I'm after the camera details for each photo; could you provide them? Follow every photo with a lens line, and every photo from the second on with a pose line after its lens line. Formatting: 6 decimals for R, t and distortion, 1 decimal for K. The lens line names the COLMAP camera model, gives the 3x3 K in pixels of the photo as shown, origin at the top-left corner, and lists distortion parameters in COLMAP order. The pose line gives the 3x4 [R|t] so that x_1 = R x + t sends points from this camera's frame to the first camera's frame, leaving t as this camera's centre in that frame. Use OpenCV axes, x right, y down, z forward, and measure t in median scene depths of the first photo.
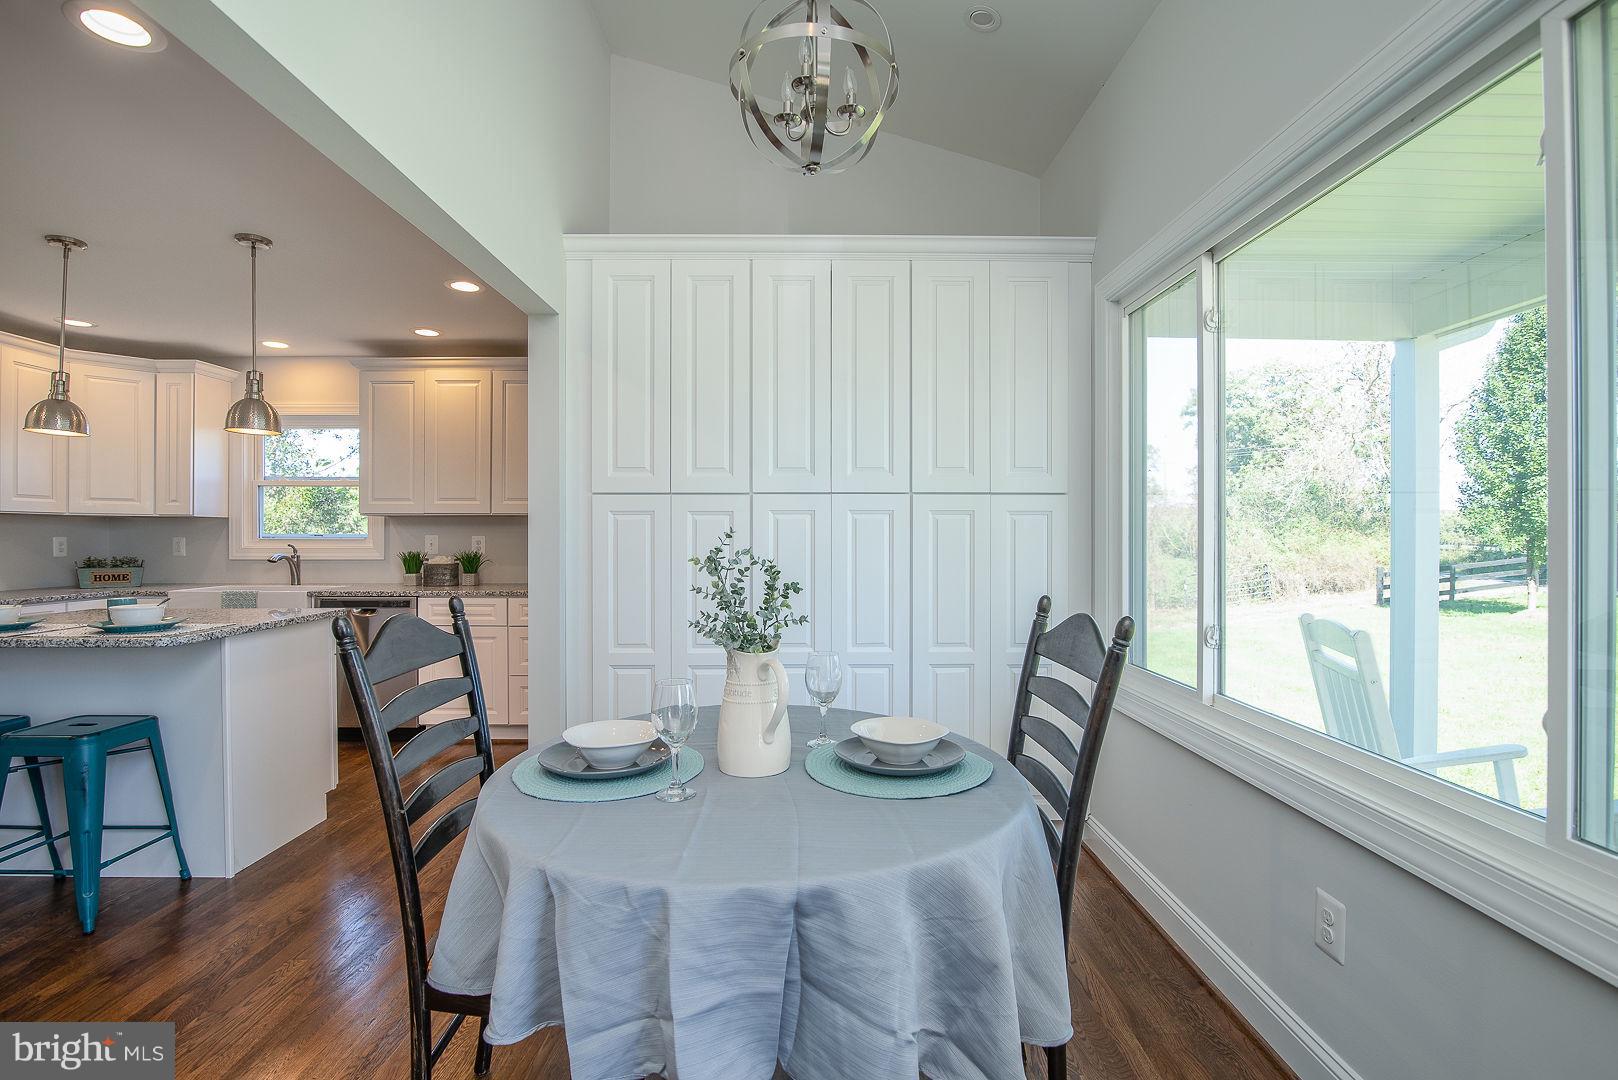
lens RADIAL K [[758.8, 0, 812.0], [0, 758.8, 538.3], [0, 0, 1]] dist [-0.016875, 0.000841]
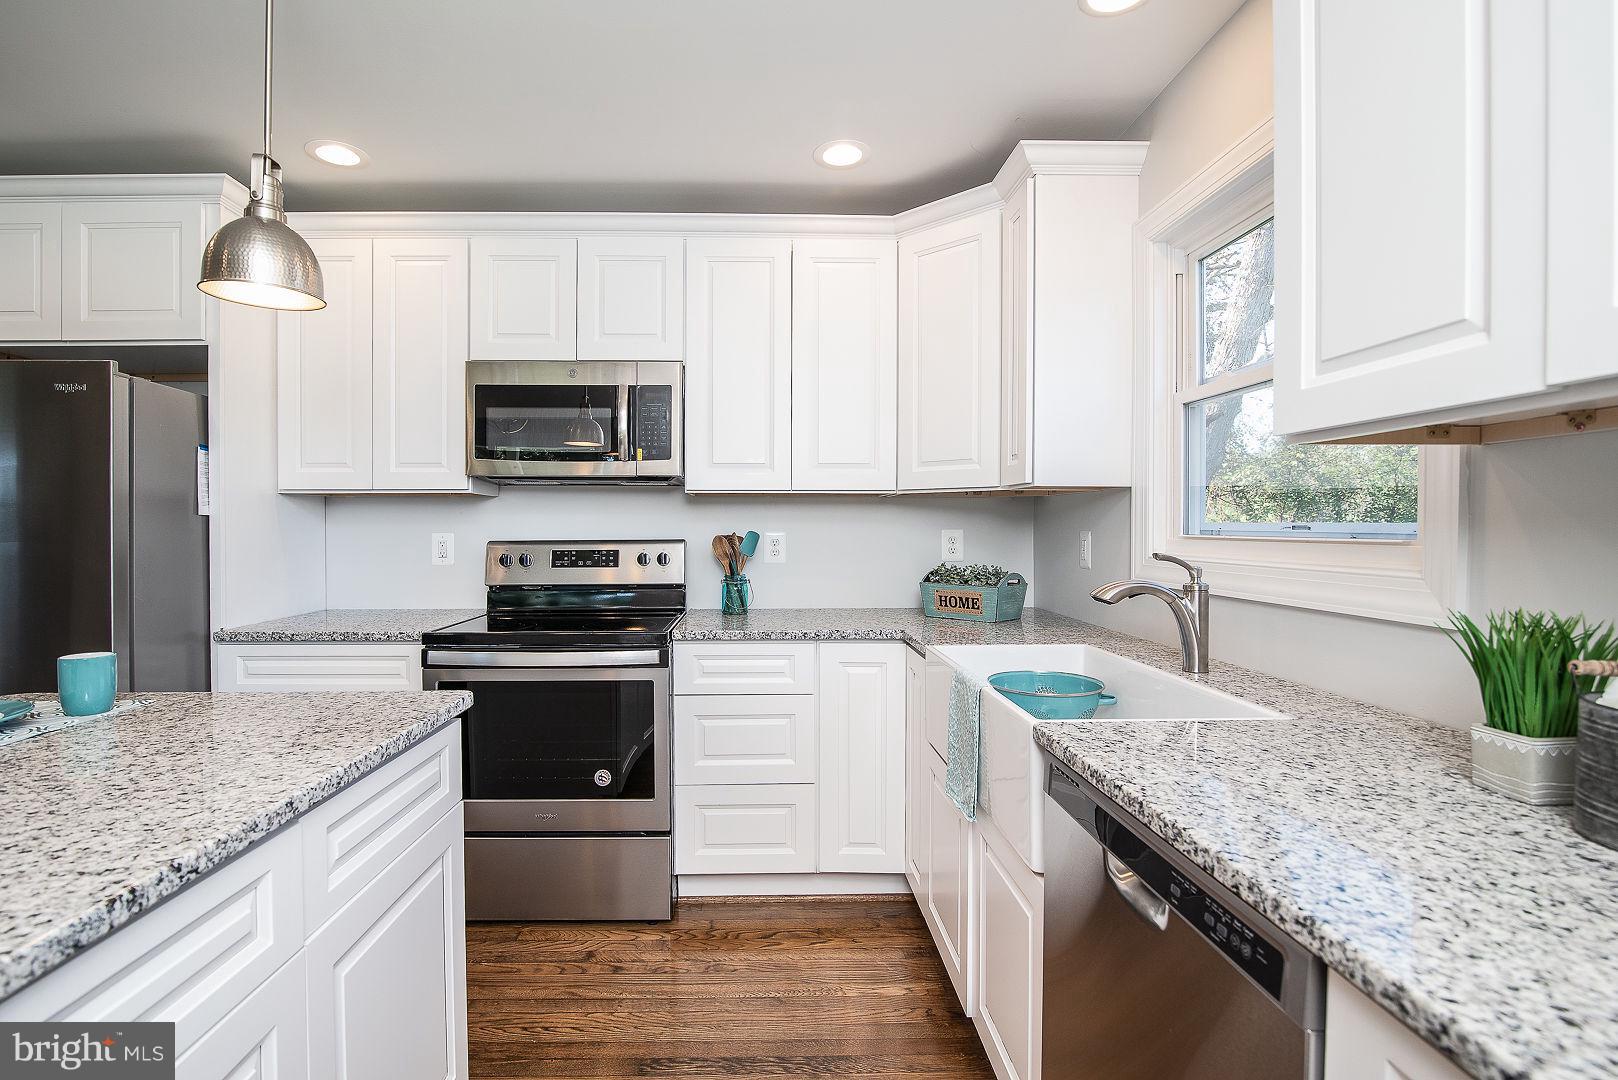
lens RADIAL K [[758.8, 0, 775.2], [0, 758.8, 540.9], [0, 0, 1]] dist [-0.016875, 0.000841]
pose [[0.008027, 0.017933, -0.999807, -0.368990], [-0.003417, 0.999834, 0.017906, -0.002993], [0.999962, 0.003273, 0.008087, 0.858552]]
